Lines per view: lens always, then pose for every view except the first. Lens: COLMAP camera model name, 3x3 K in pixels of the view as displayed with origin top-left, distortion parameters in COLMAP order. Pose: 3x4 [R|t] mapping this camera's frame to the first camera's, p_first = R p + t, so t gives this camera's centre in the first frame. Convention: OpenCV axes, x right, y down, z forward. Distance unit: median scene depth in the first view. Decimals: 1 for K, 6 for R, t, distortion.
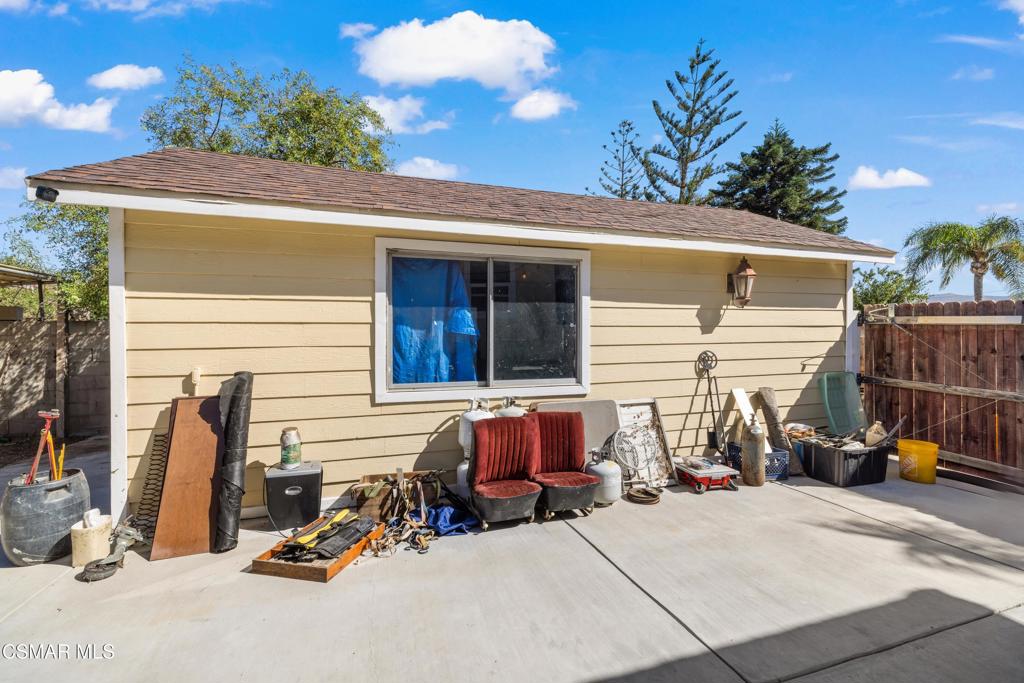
lens RADIAL K [[440.7, 0, 516.4], [0, 440.7, 332.1], [0, 0, 1]] dist [0.000943, 0.000046]
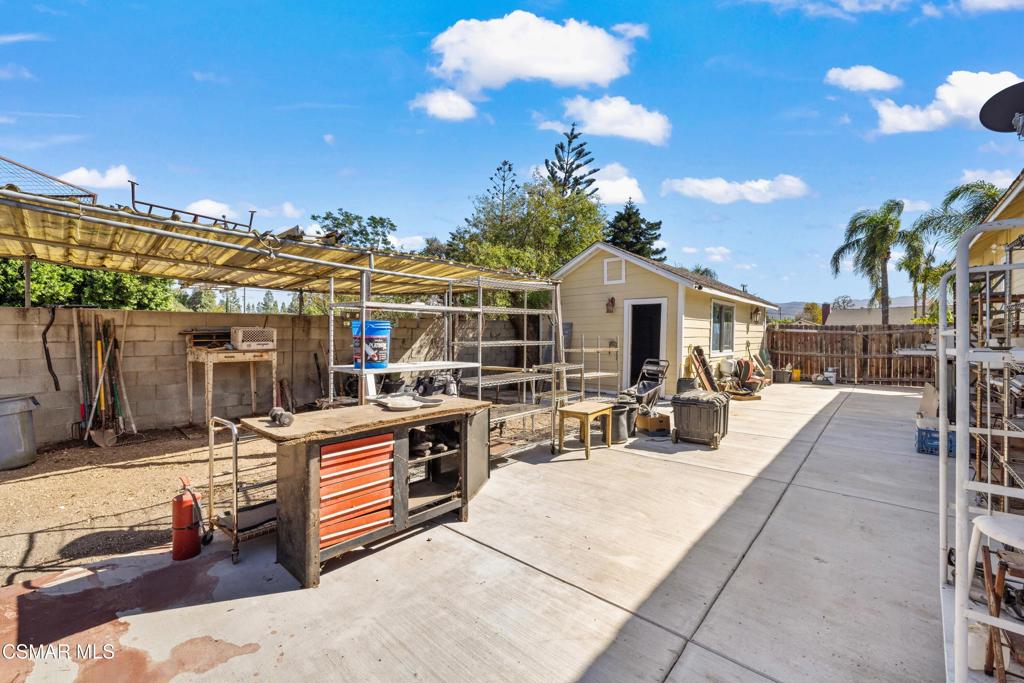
lens RADIAL K [[440.7, 0, 516.4], [0, 440.7, 332.1], [0, 0, 1]] dist [0.000943, 0.000046]
pose [[0.853717, 0.015210, 0.520514, -2.022454], [-0.021014, 0.999765, 0.005250, 0.008263], [-0.520312, -0.015420, 0.853837, -0.528420]]
